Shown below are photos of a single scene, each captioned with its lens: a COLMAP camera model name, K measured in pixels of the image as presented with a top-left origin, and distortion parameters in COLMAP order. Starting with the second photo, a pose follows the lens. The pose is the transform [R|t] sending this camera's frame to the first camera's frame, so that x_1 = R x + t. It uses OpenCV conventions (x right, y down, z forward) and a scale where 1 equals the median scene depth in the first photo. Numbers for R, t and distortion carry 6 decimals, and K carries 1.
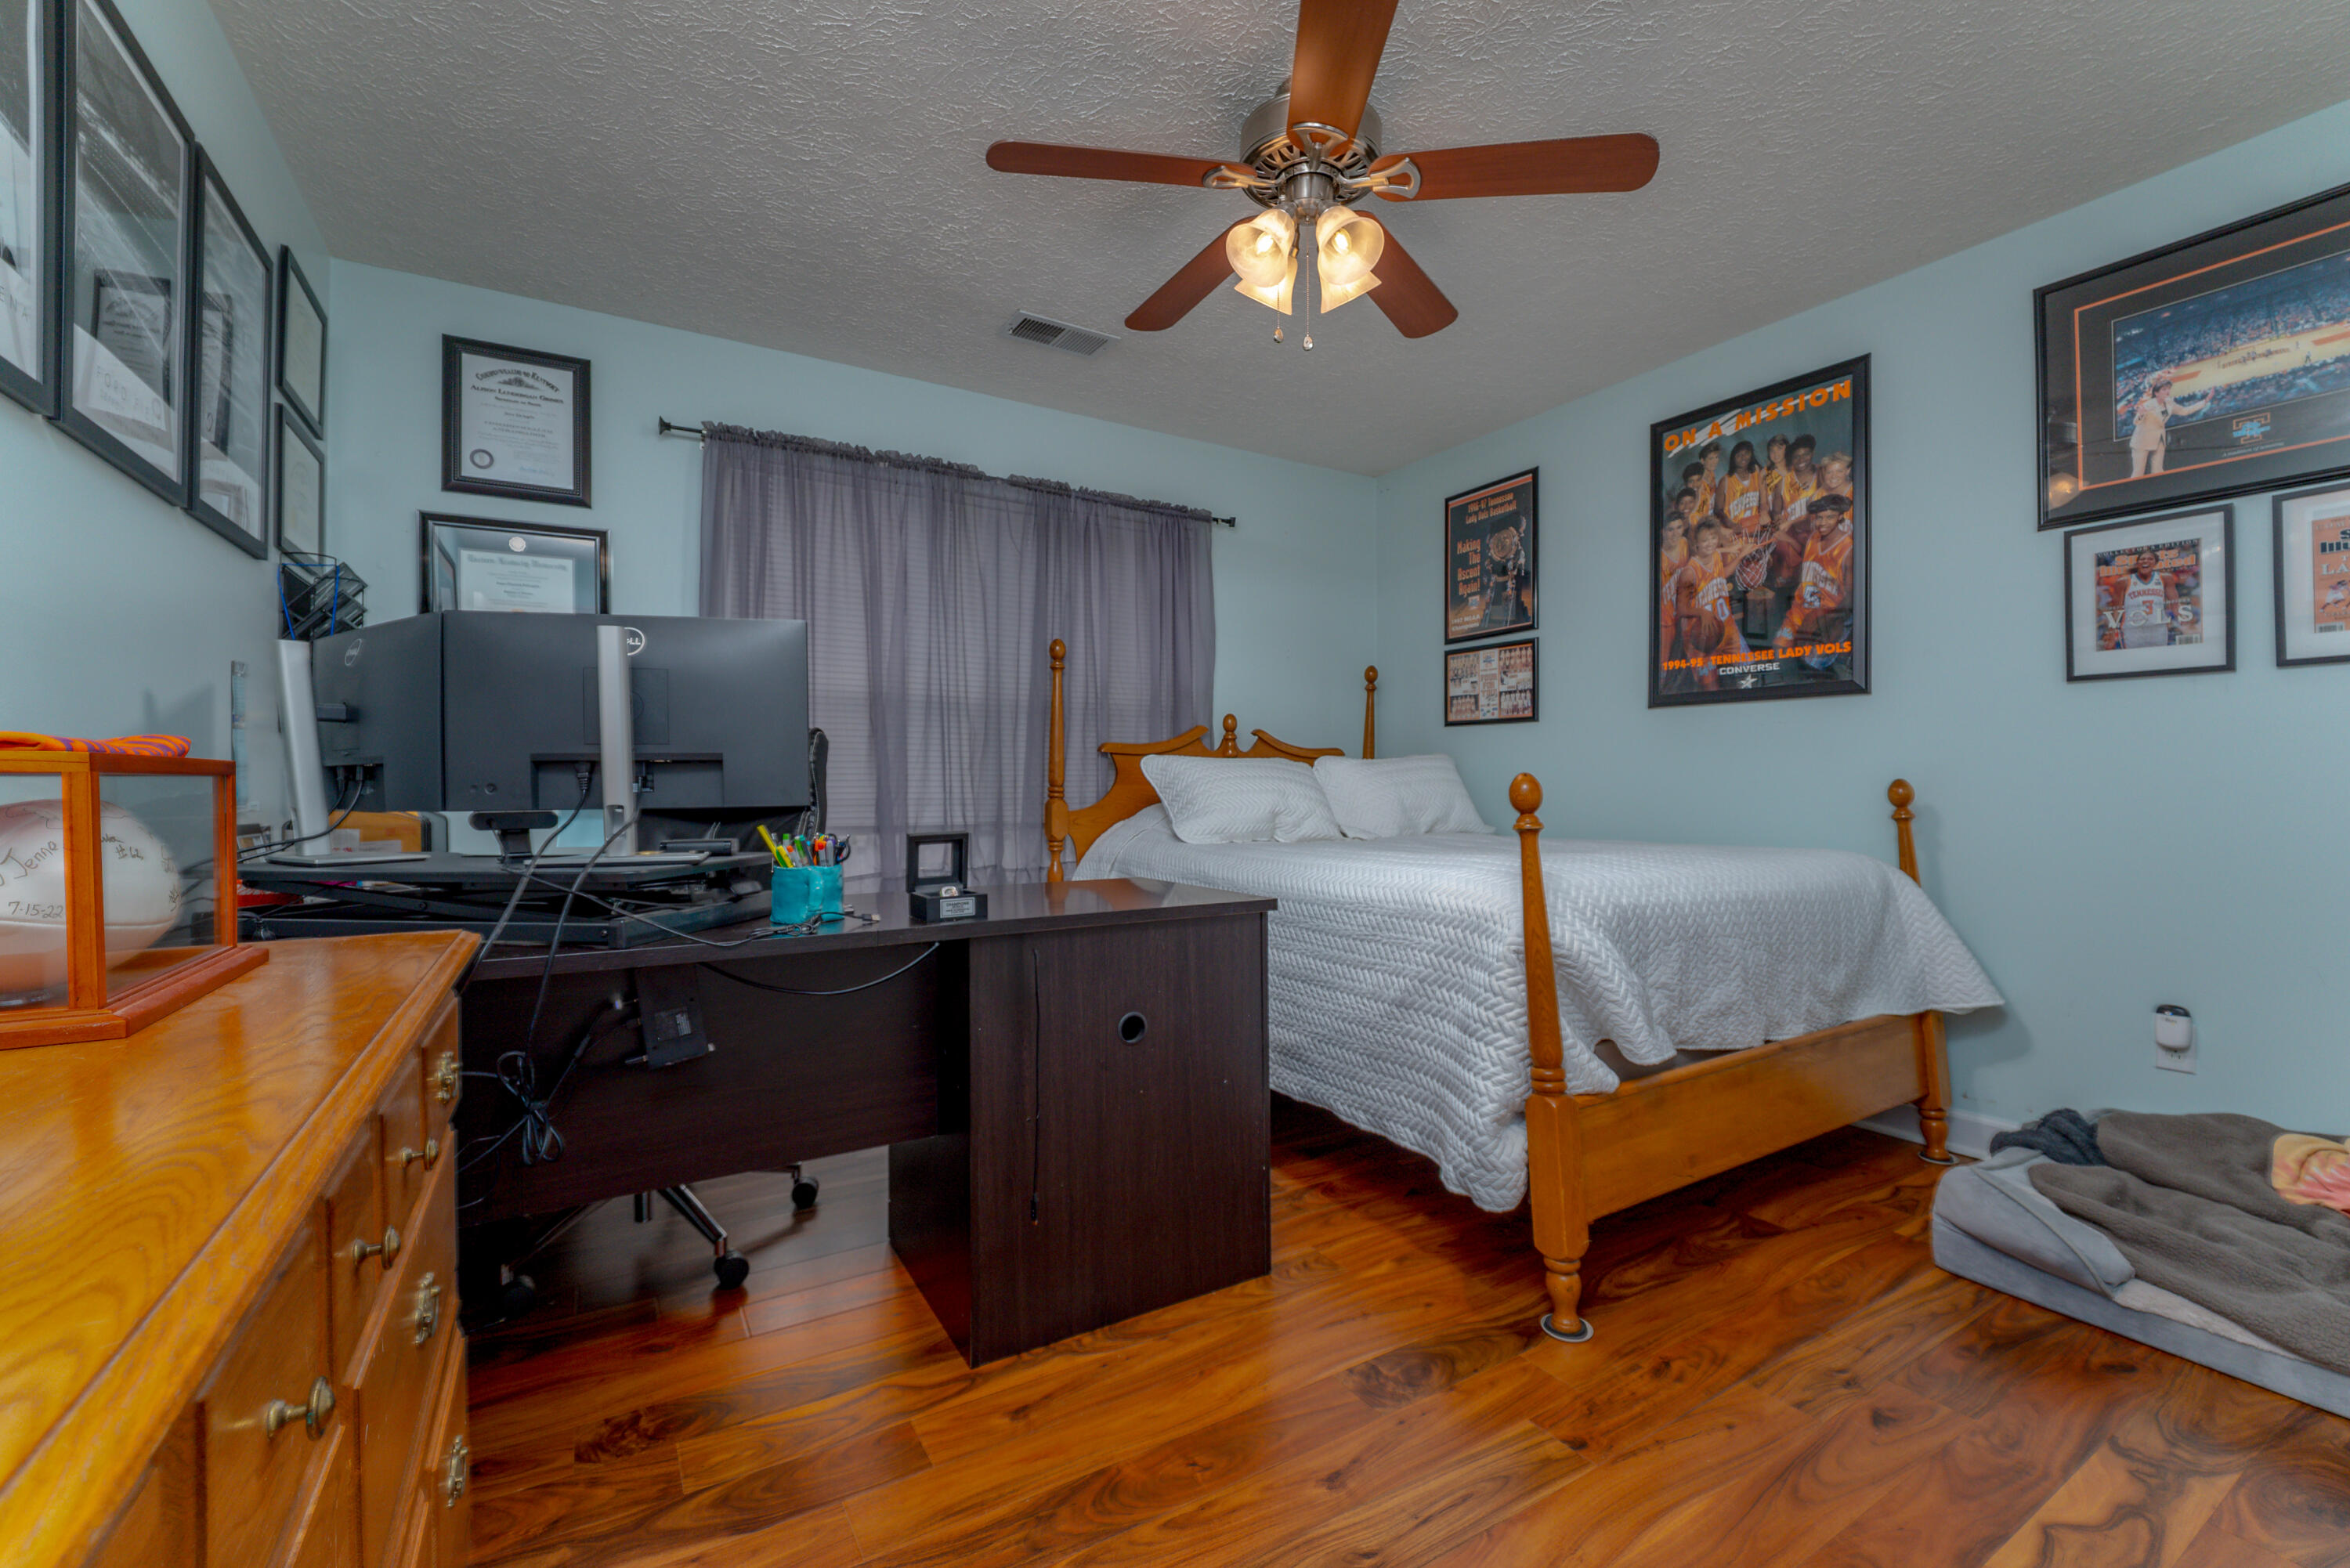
lens RADIAL K [[985.3, 0, 1173.7], [0, 985.3, 781.3], [0, 0, 1]] dist [0.007671, -0.008994]
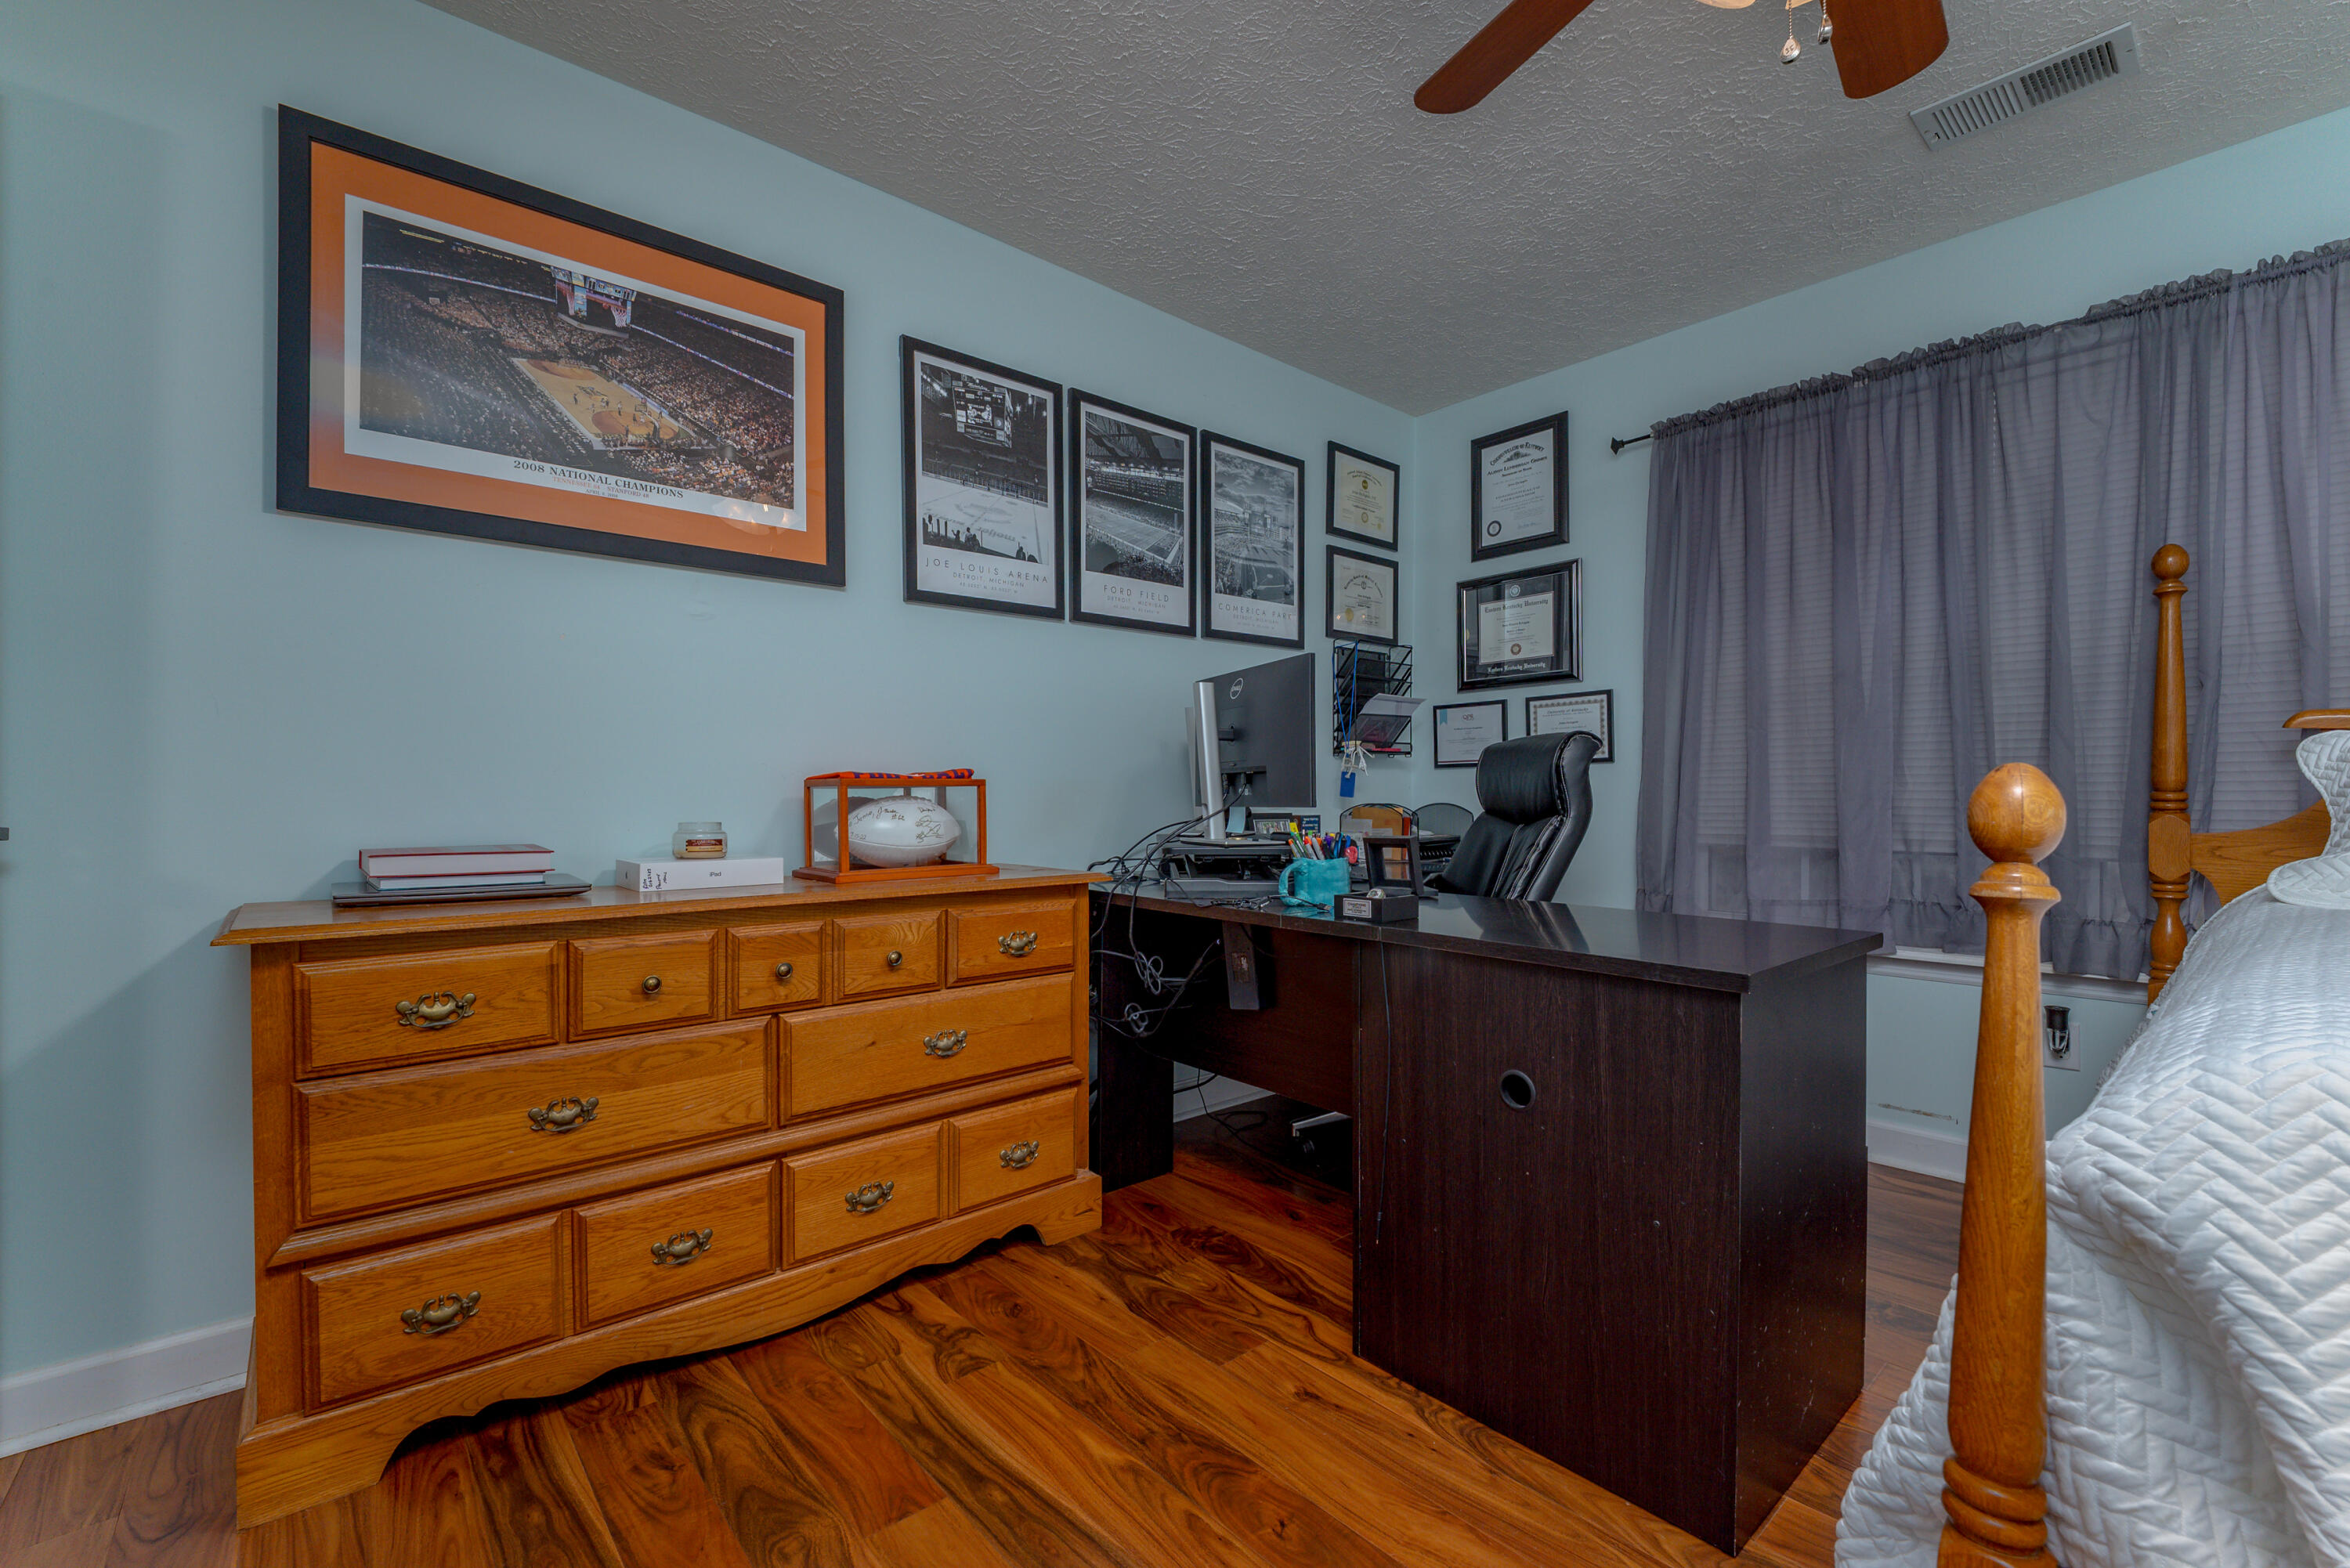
lens RADIAL K [[985.3, 0, 1169.1], [0, 985.3, 796.7], [0, 0, 1]] dist [0.007671, -0.008994]
pose [[0.176739, 0.008230, -0.984223, 0.469874], [0.005200, 0.999943, 0.009296, -0.000838], [0.984244, -0.006761, 0.176686, 0.380847]]
